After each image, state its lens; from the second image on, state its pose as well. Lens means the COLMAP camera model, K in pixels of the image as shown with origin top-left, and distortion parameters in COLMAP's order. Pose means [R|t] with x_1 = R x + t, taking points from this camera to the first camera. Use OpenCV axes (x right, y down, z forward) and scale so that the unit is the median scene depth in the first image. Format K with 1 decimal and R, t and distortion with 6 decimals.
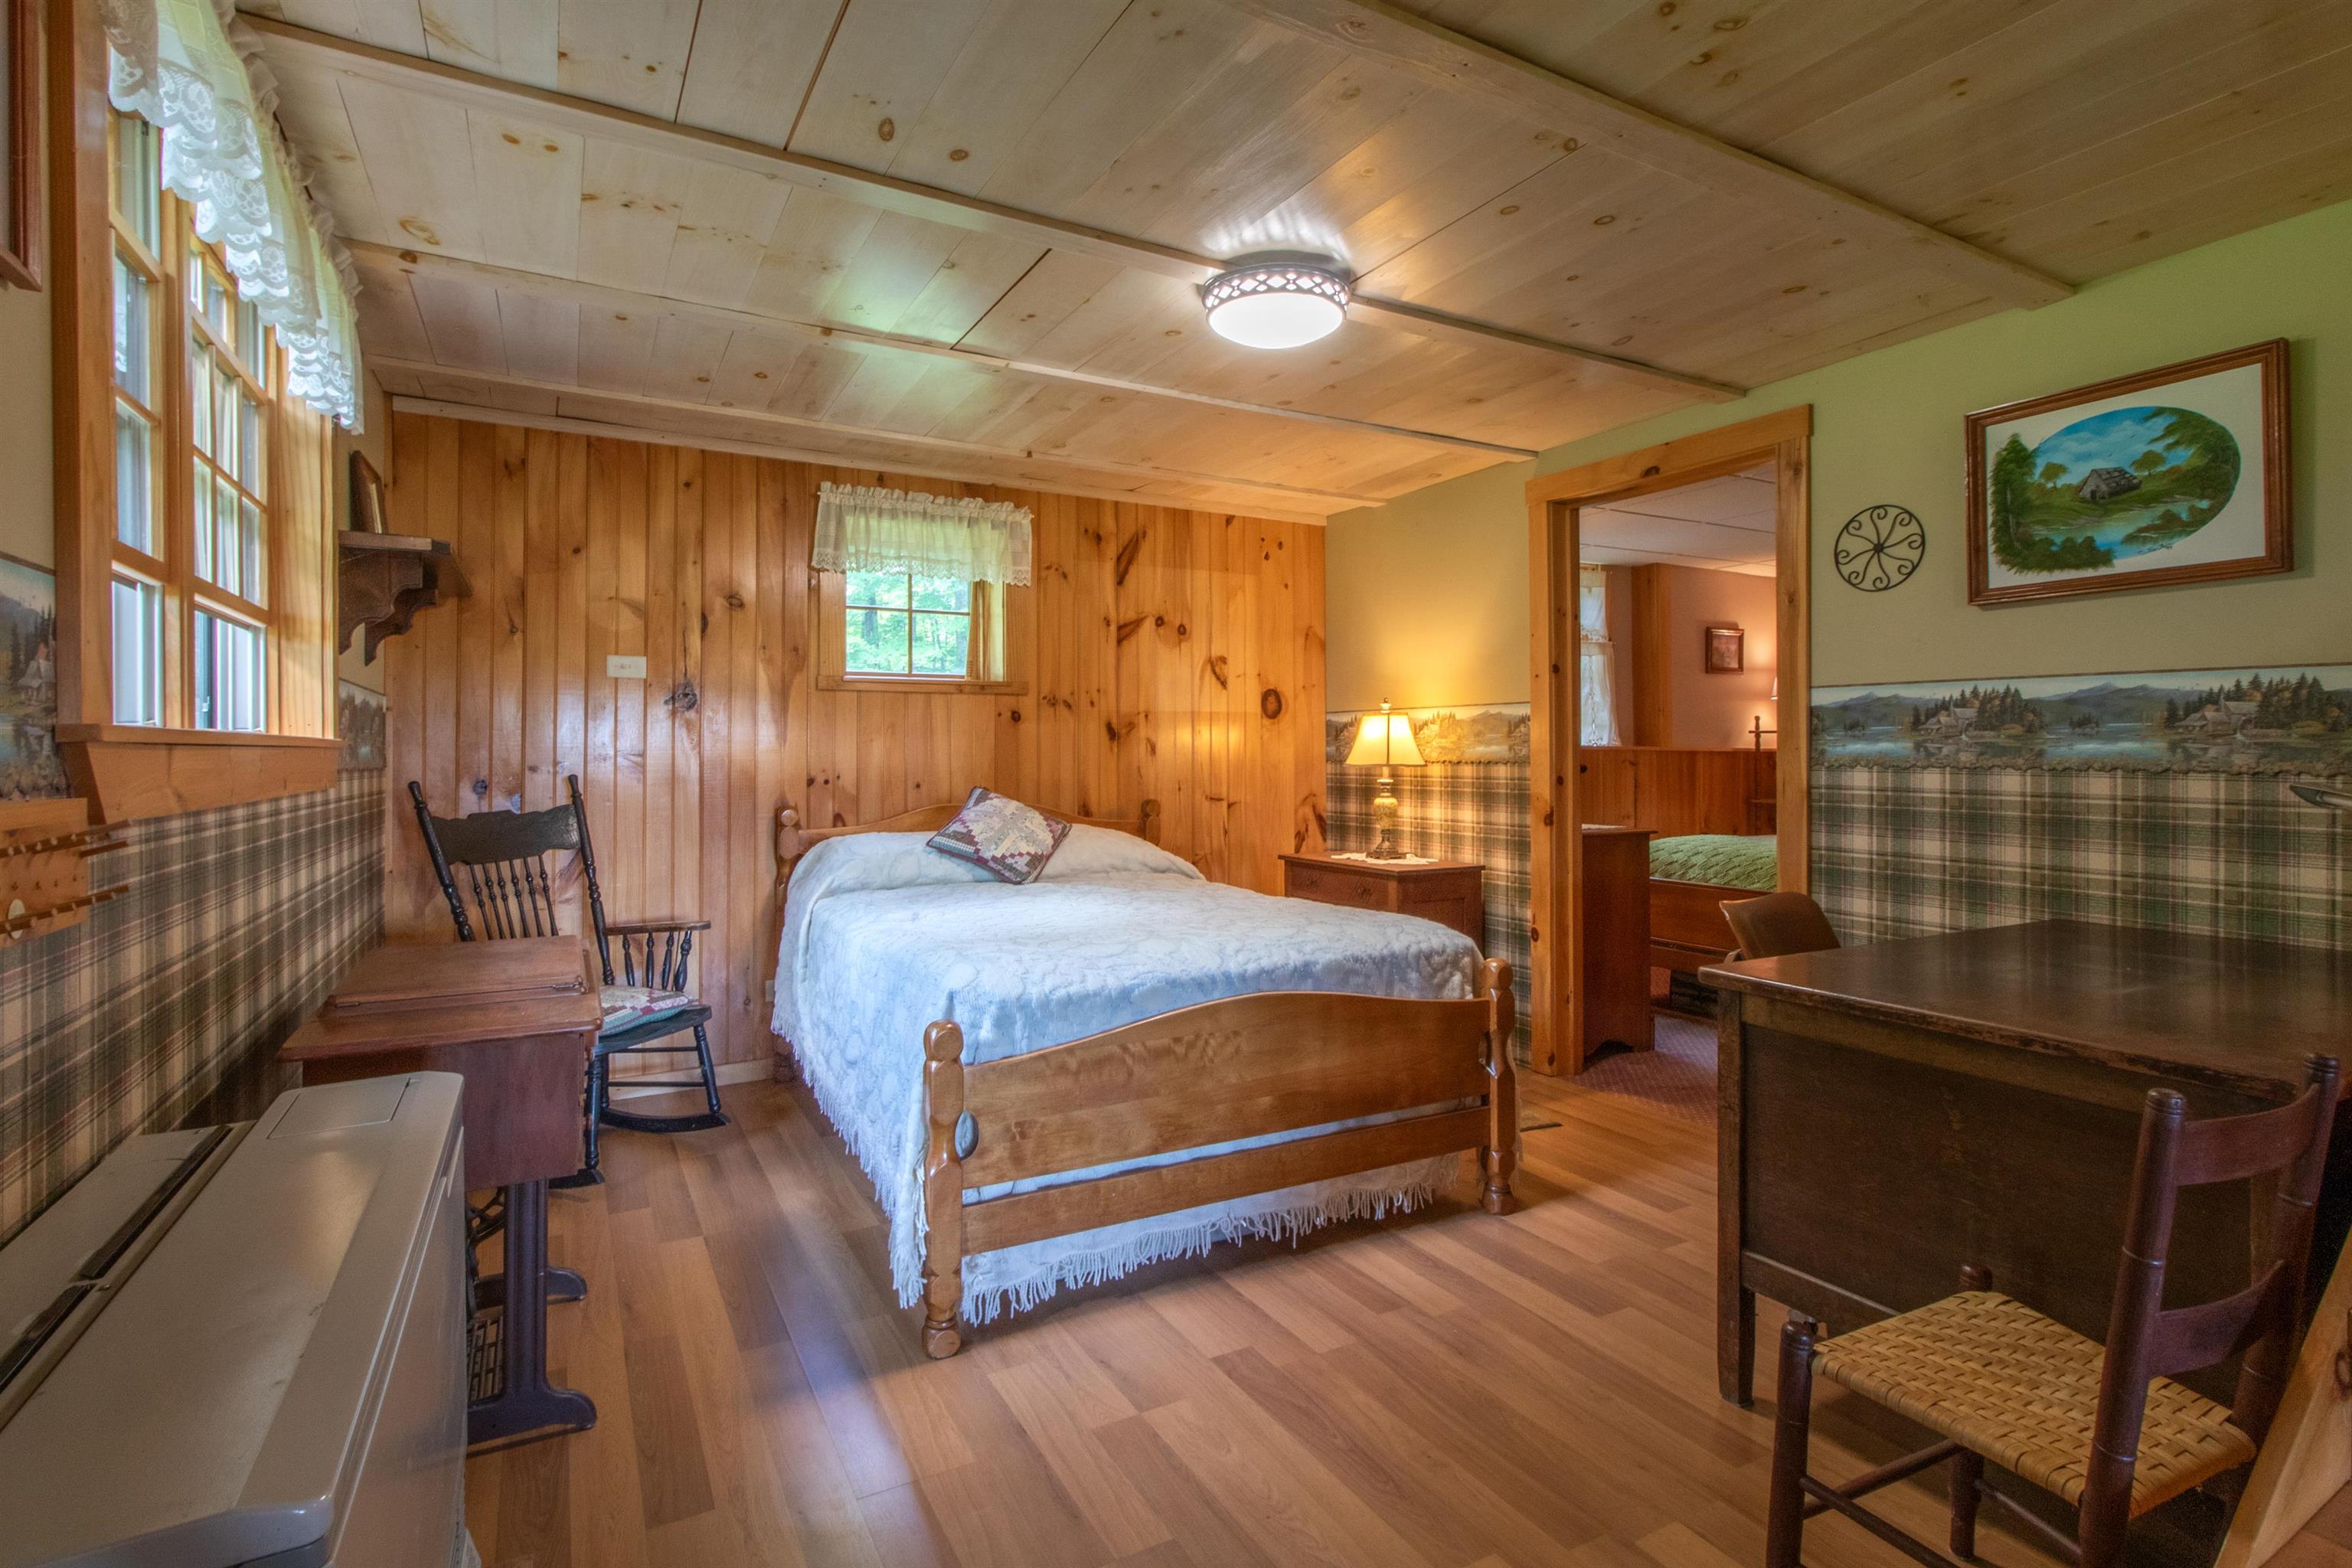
lens RADIAL K [[1112.3, 0, 1164.5], [0, 1112.3, 751.5], [0, 0, 1]] dist [0.009408, -0.000712]
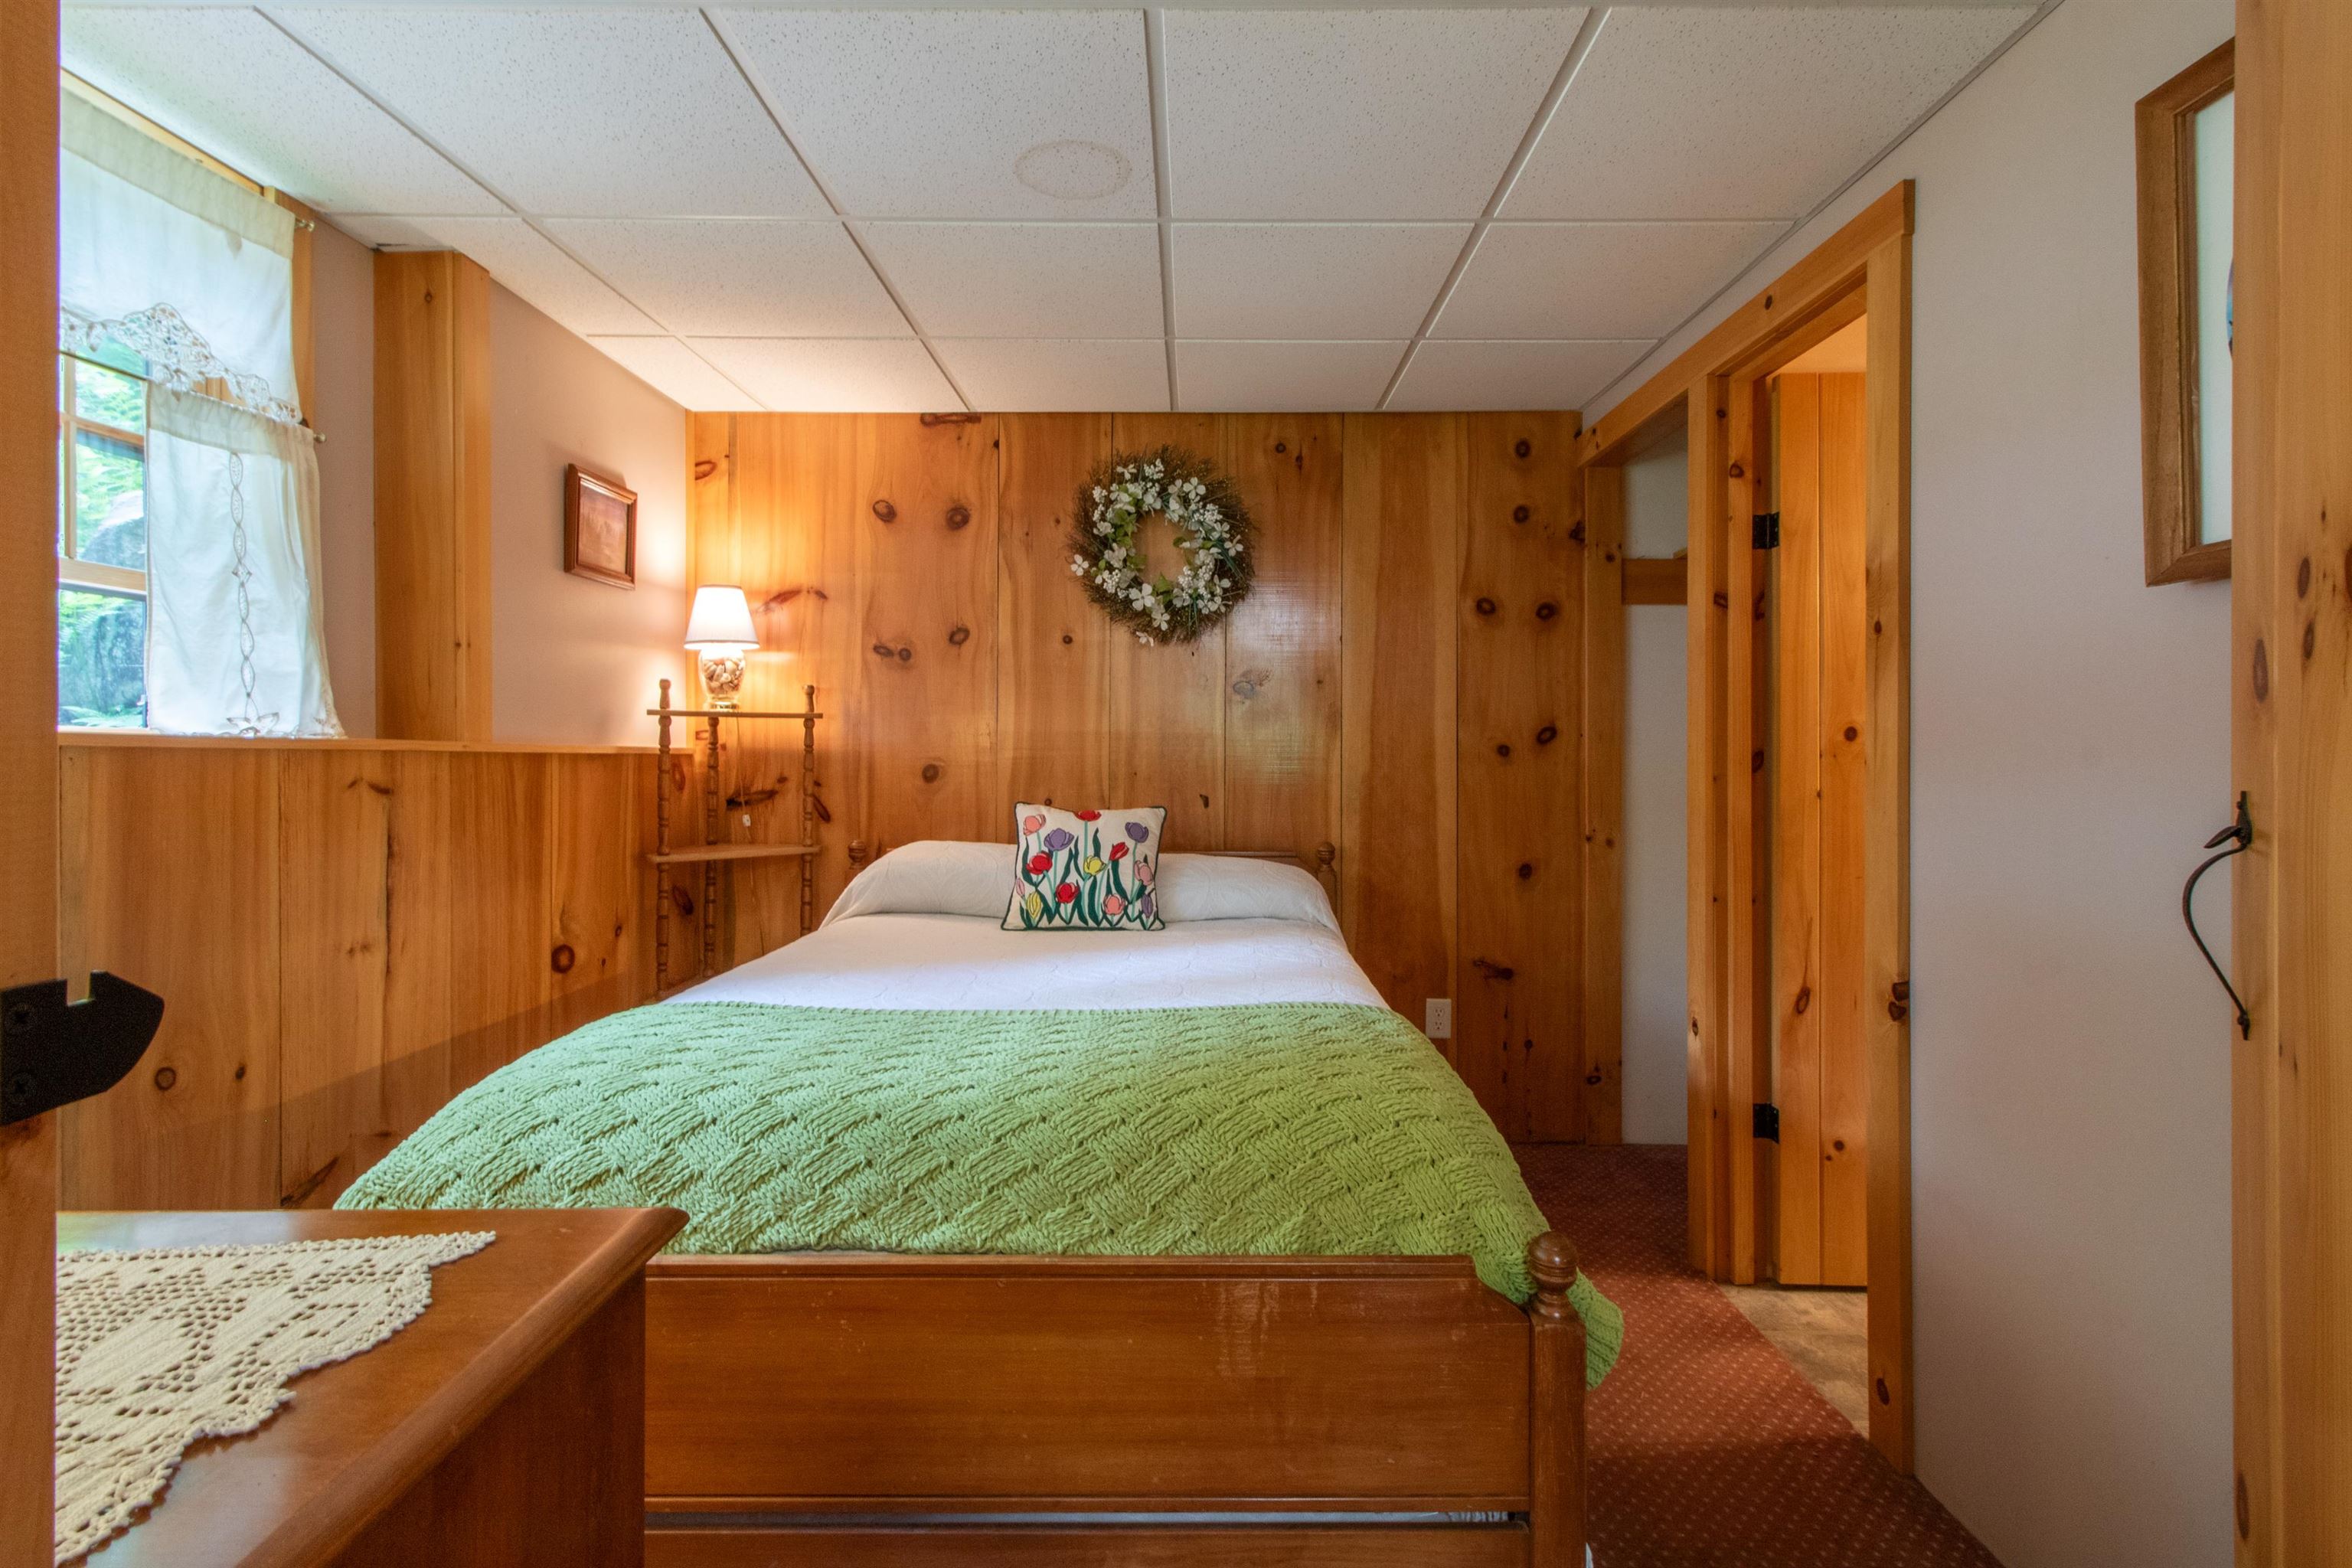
lens RADIAL K [[1112.3, 0, 1177.0], [0, 1112.3, 743.2], [0, 0, 1]] dist [0.009408, -0.000712]
pose [[0.481176, 0.010580, 0.876560, 0.225993], [-0.007094, 0.999941, -0.008176, -0.002283], [-0.876595, -0.002284, 0.481223, 0.593692]]
